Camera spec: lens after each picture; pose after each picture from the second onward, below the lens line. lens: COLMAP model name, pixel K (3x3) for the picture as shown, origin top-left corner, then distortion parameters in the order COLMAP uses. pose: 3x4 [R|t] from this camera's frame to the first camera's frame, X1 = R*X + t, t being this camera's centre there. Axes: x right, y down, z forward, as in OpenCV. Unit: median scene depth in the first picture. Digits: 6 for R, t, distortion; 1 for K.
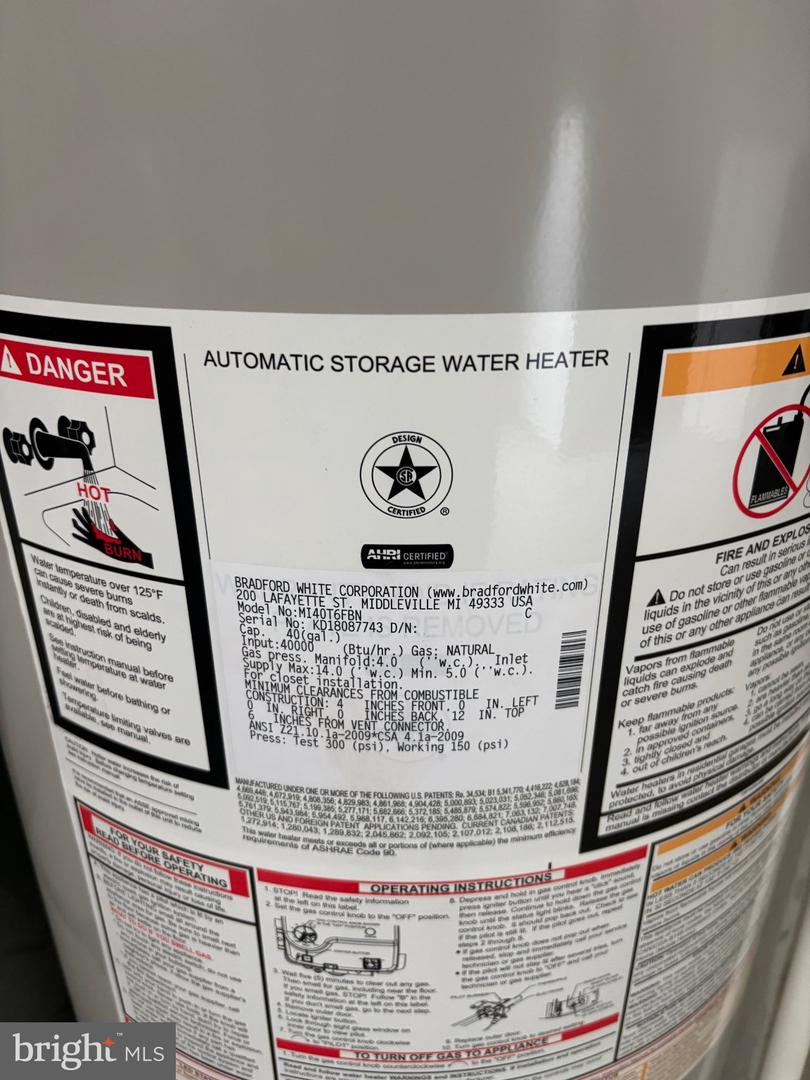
lens RADIAL K [[810.3, 0, 402.2], [0, 810.3, 540.4], [0, 0, 1]] dist [0.030938, -0.037145]
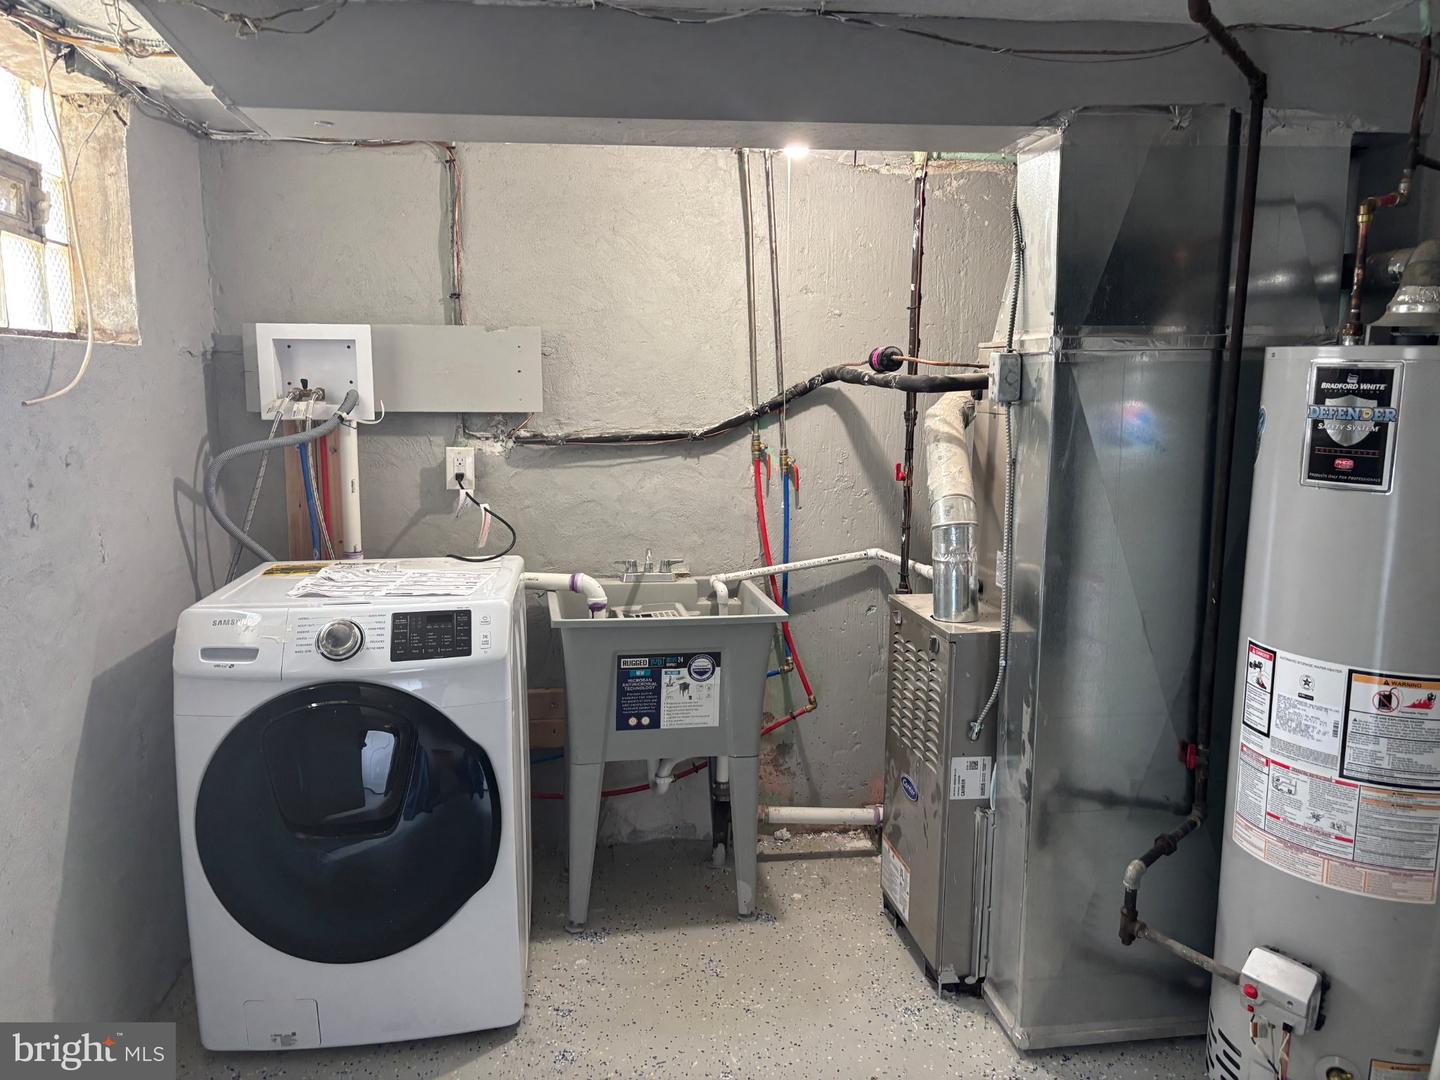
lens RADIAL K [[1080.3, 0, 716.3], [0, 1080.3, 535.8], [0, 0, 1]] dist [0.030938, -0.037145]
pose [[0.525752, 0.137098, -0.839517, 3.547642], [-0.372089, 0.924565, -0.082035, 0.991134], [0.764941, 0.355505, 0.537104, -5.827825]]
